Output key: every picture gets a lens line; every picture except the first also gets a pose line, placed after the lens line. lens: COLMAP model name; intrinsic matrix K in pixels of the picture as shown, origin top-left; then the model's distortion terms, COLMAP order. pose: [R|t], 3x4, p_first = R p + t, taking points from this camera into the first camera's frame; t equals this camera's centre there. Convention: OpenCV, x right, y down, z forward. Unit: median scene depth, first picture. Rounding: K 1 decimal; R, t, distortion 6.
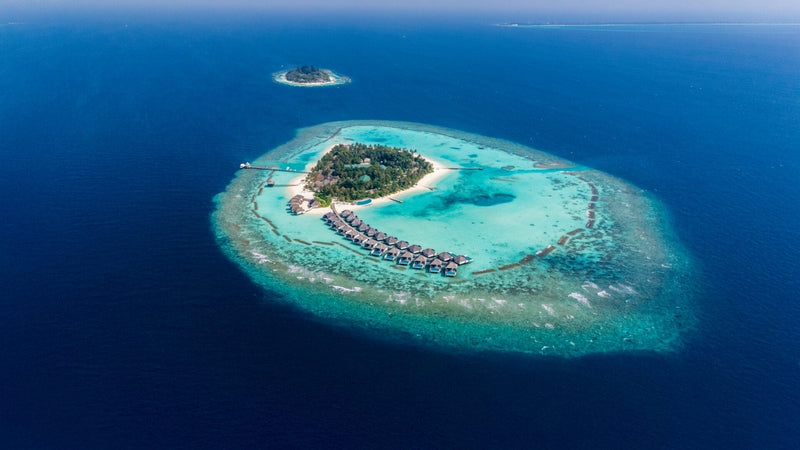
lens RADIAL K [[680.9, 0, 400.0], [0, 680.9, 225.0], [0, 0, 1]] dist [0.132833, 0.000268]
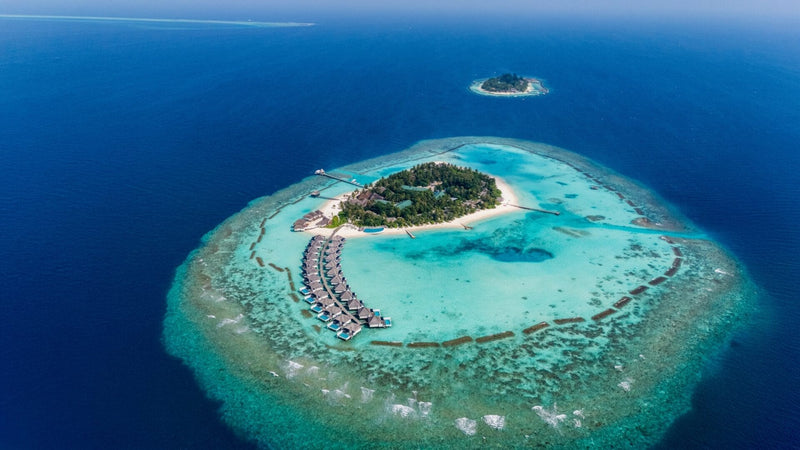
lens RADIAL K [[680.9, 0, 400.0], [0, 680.9, 225.0], [0, 0, 1]] dist [0.132833, 0.000268]
pose [[0.860062, 0.164700, -0.482873, 0.374552], [-0.168503, 0.985049, 0.035857, -0.072842], [0.481560, 0.050526, 0.874956, 0.242564]]
